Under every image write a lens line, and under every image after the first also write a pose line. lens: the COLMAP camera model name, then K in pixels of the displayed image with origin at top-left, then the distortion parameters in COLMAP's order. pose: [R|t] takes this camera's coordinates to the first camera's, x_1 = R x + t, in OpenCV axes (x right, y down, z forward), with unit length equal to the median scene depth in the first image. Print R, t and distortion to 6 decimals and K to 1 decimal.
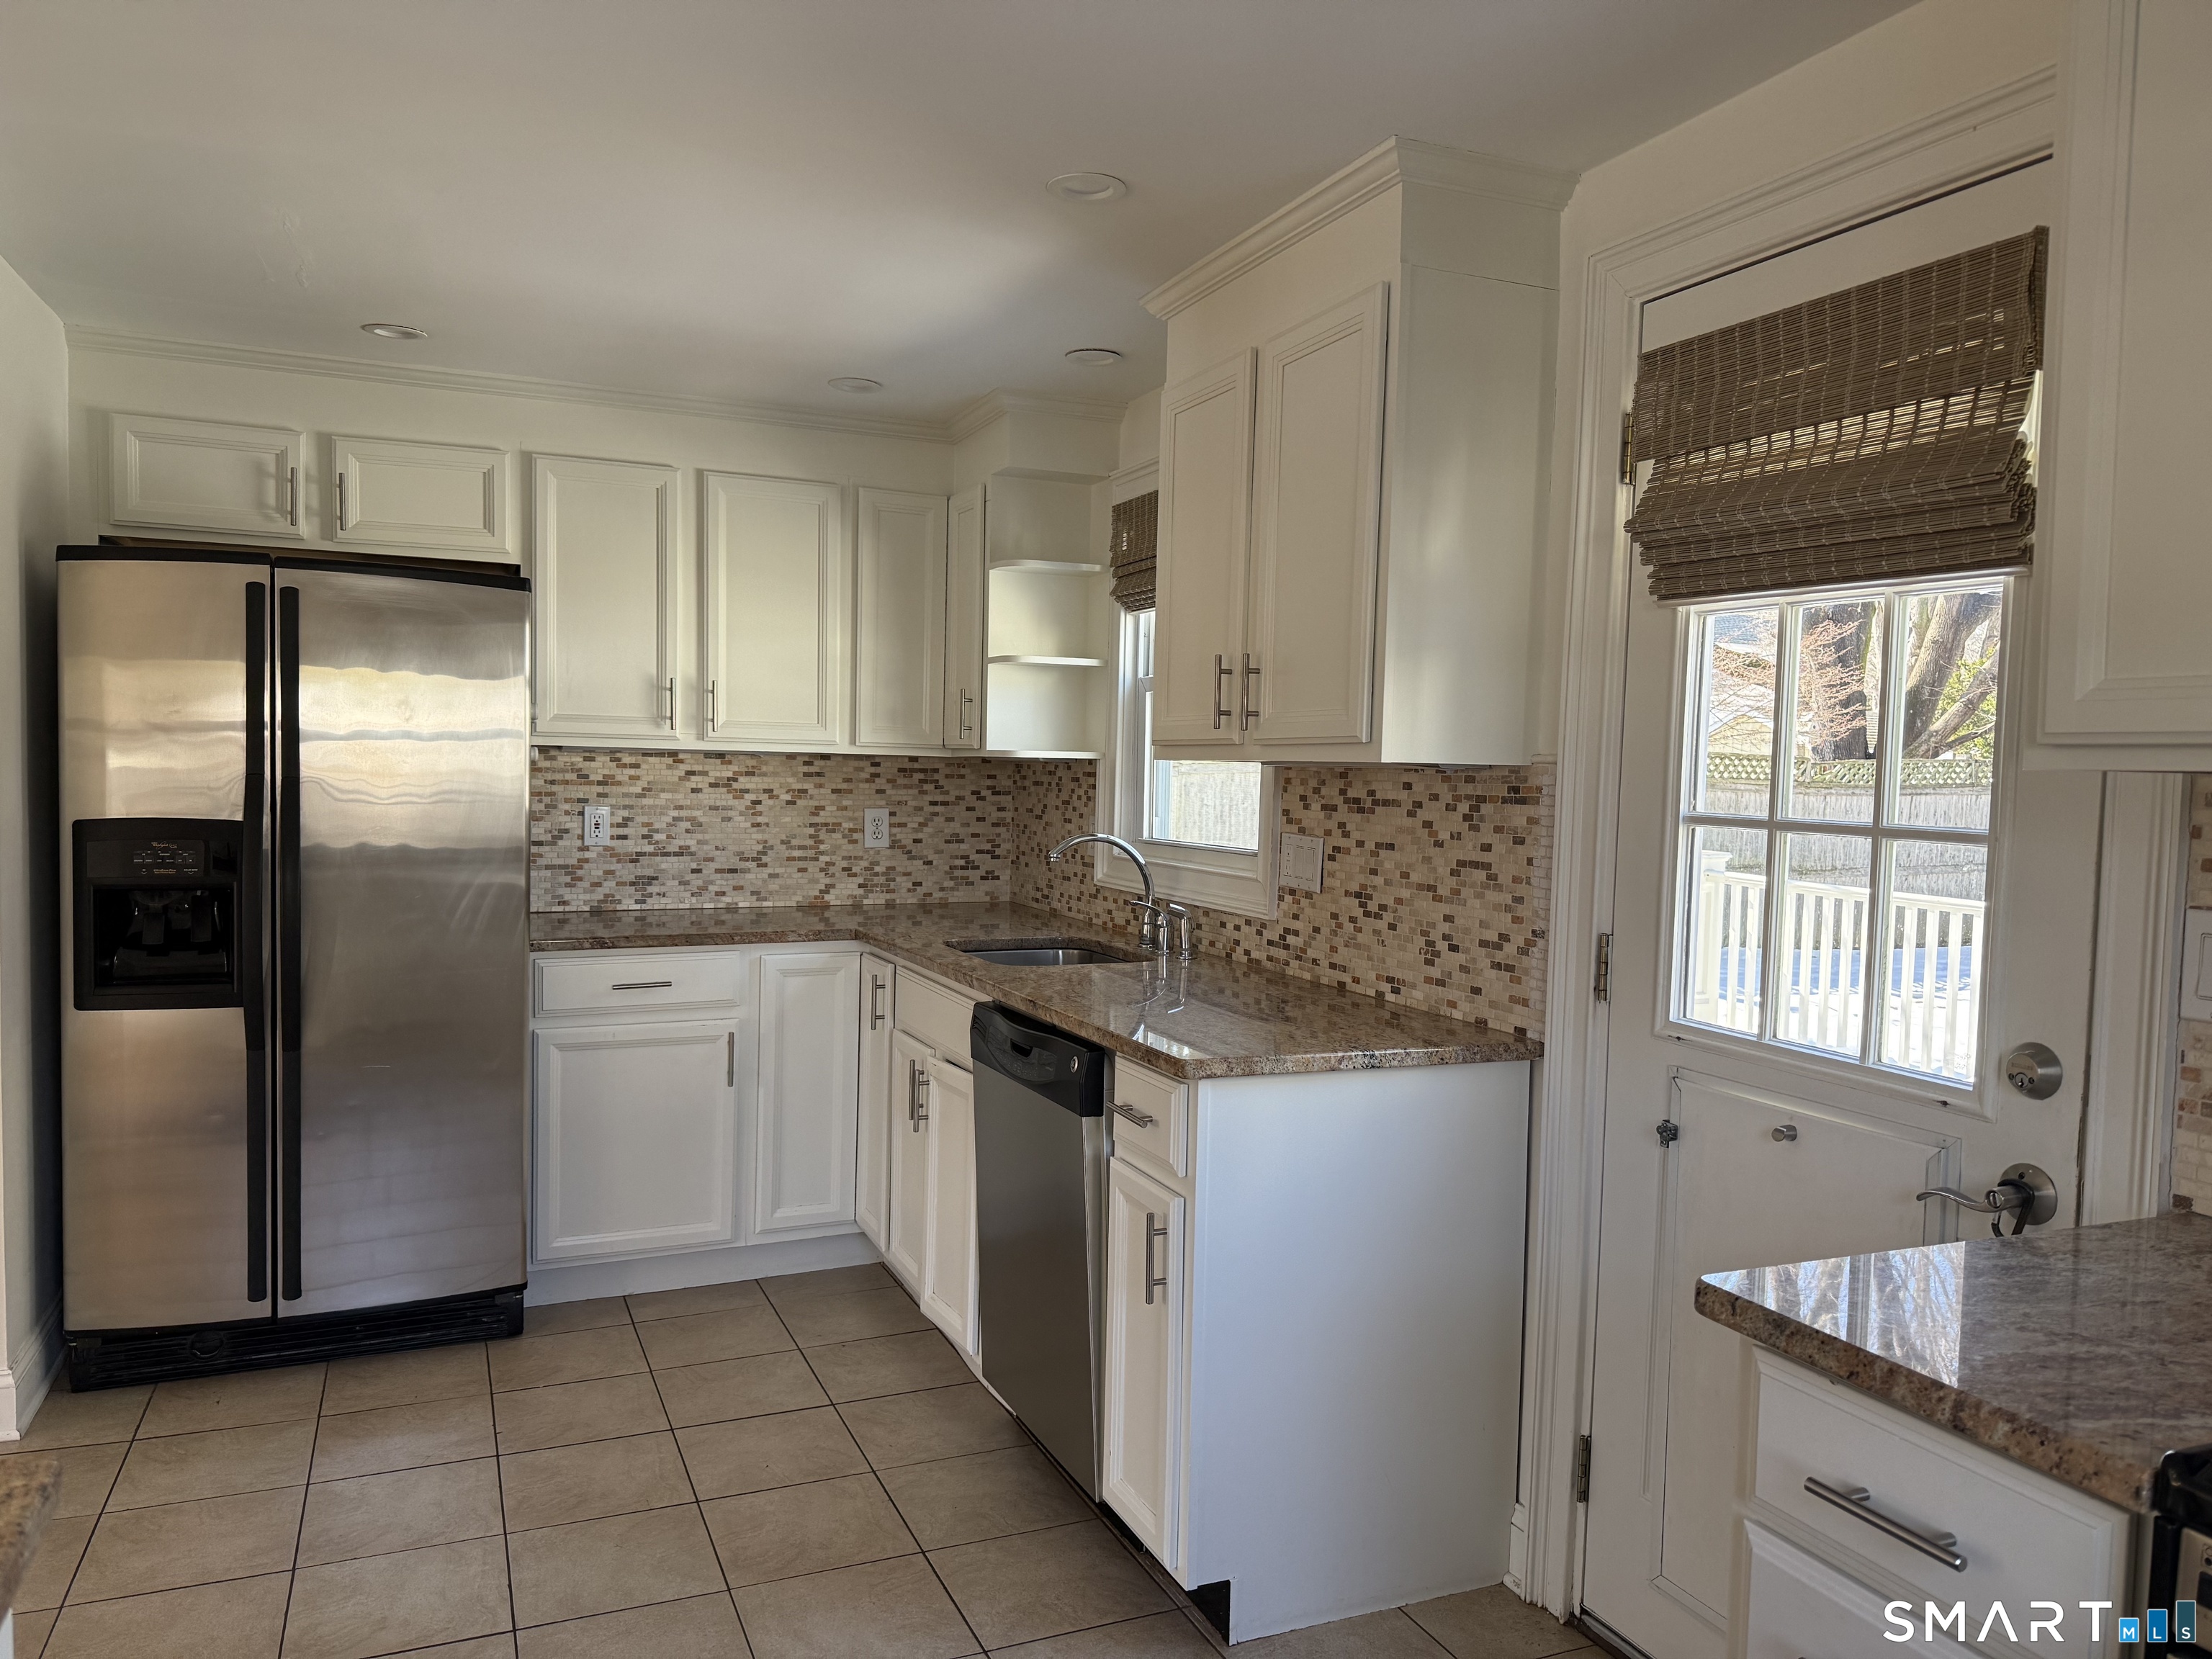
lens RADIAL K [[1546.9, 0, 1106.0], [0, 1546.9, 829.5], [0, 0, 1]] dist [0.089944, -0.119282]
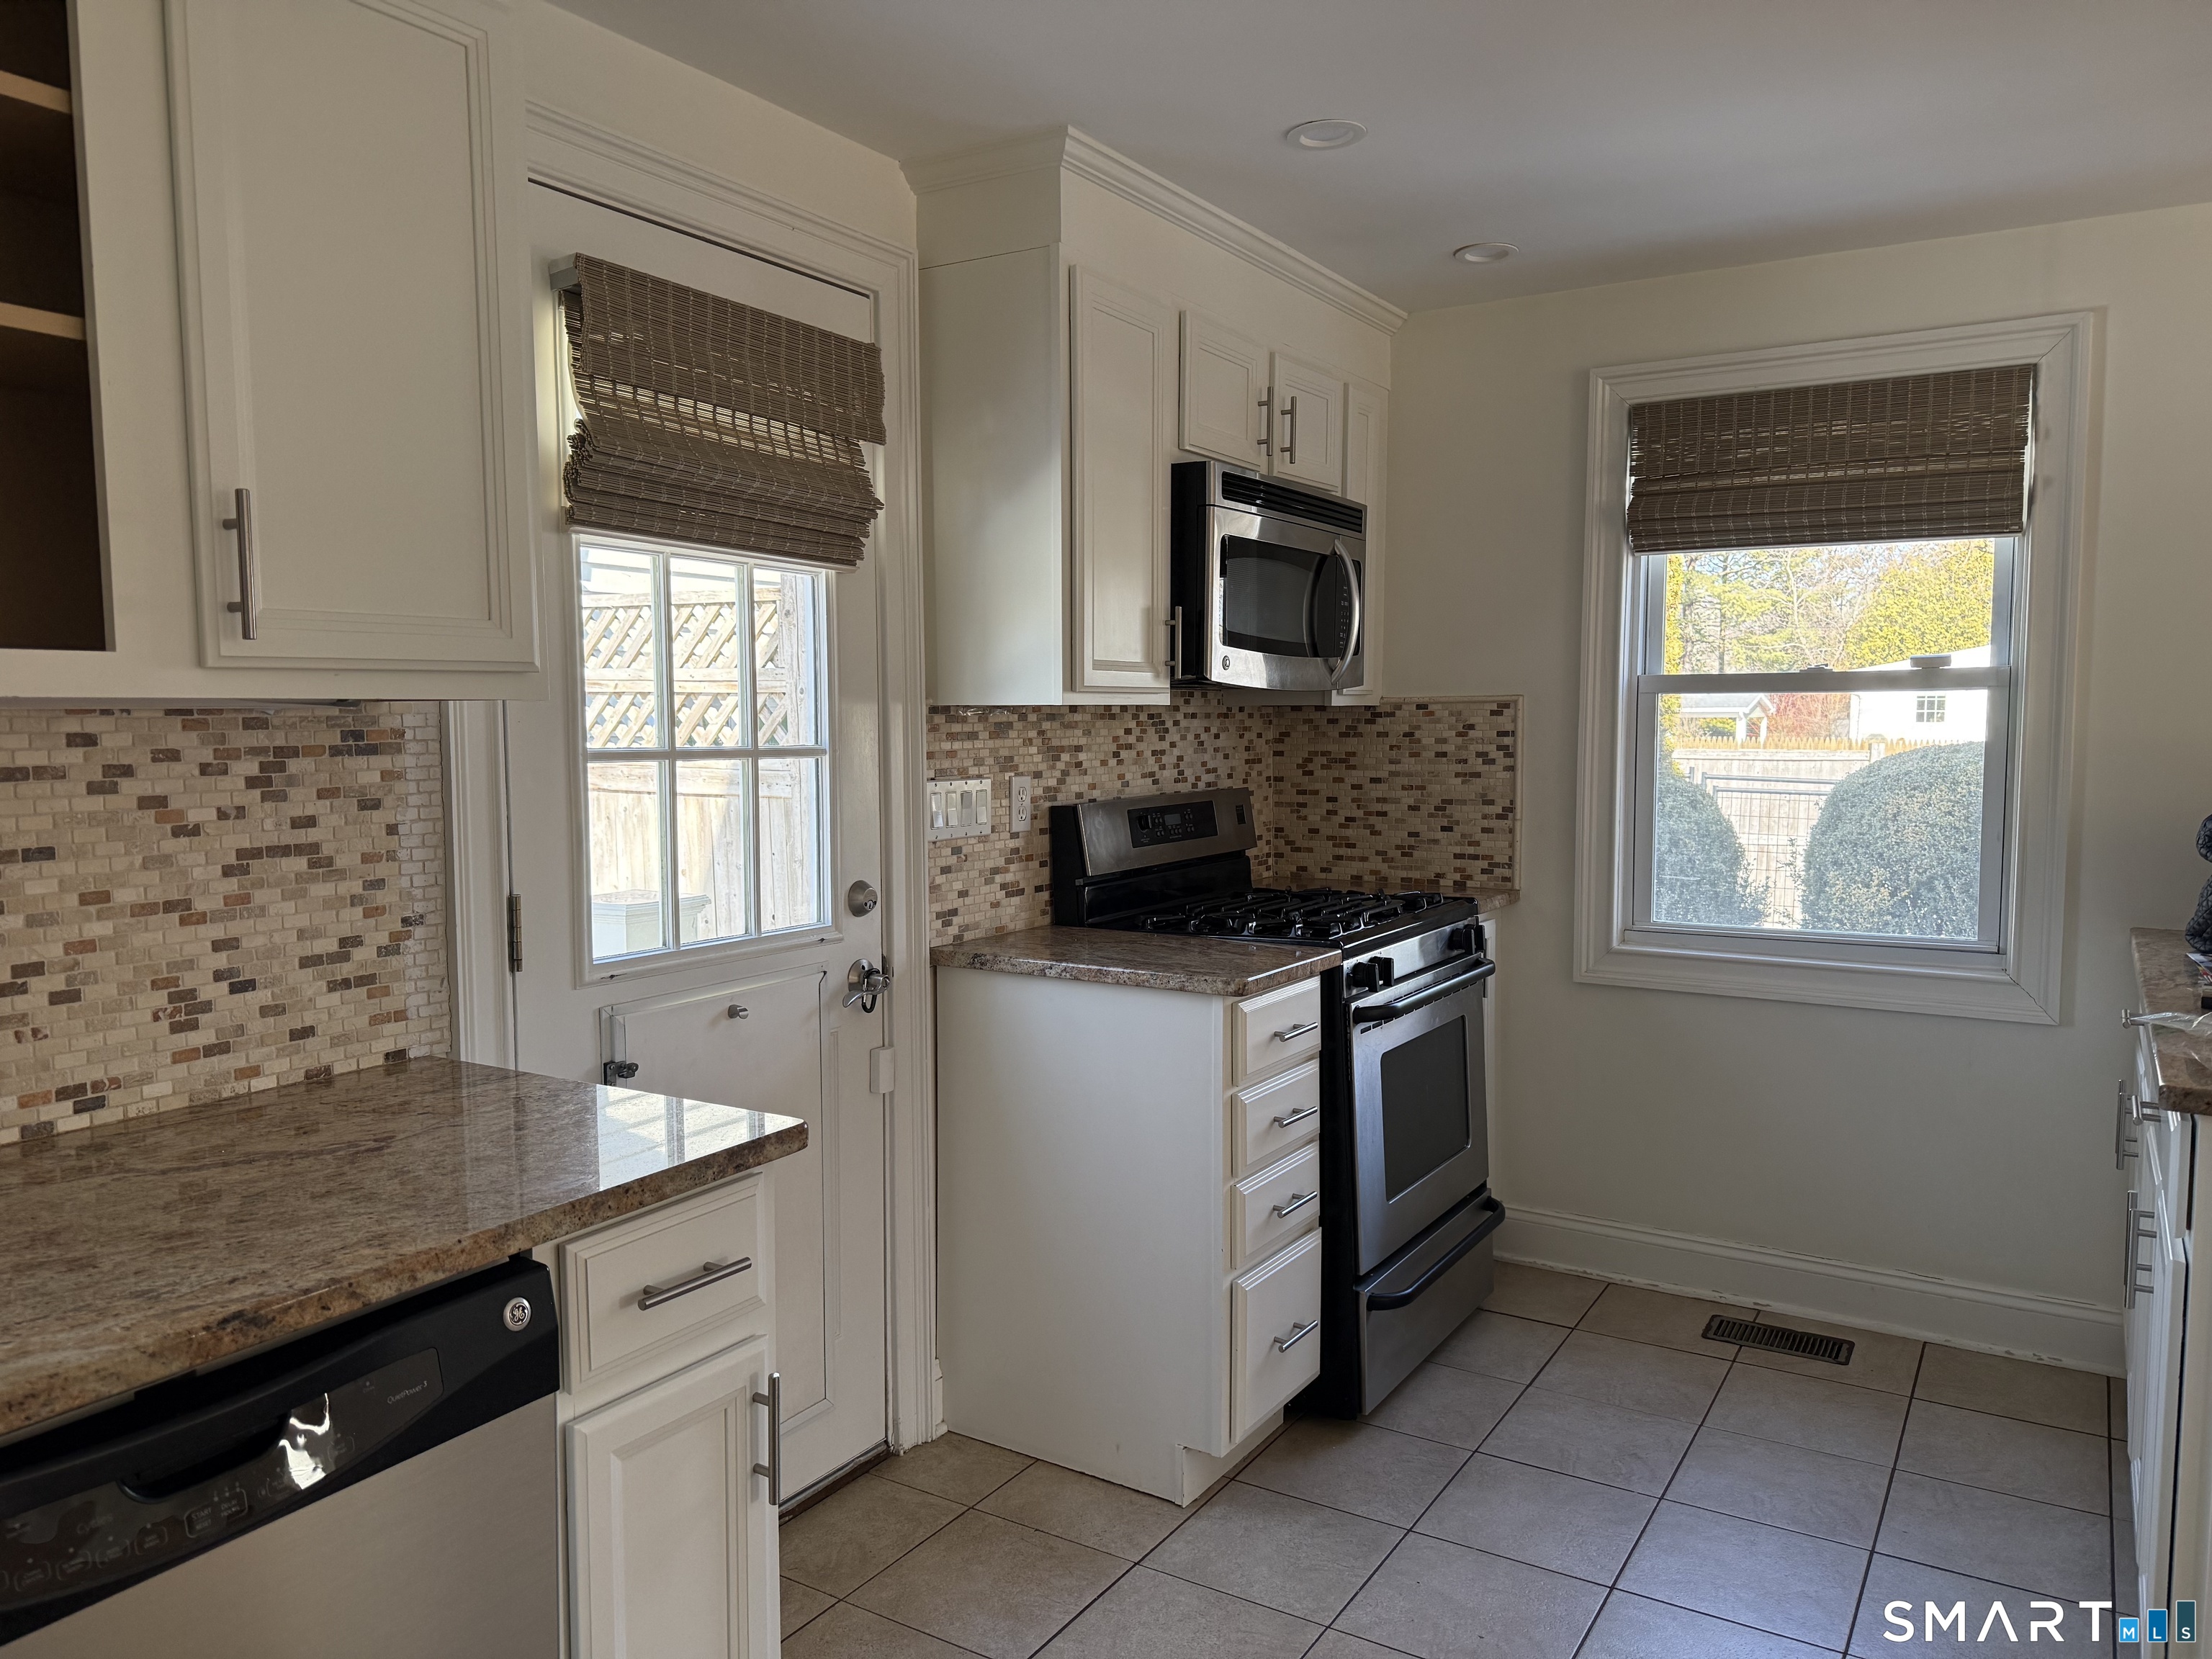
lens RADIAL K [[1546.9, 0, 1106.0], [0, 1546.9, 829.5], [0, 0, 1]] dist [0.089944, -0.119282]
pose [[-0.567870, -0.082565, 0.818967, -0.516398], [0.025700, 0.992693, 0.117899, -0.056912], [-0.822717, 0.087998, -0.561599, 1.084568]]
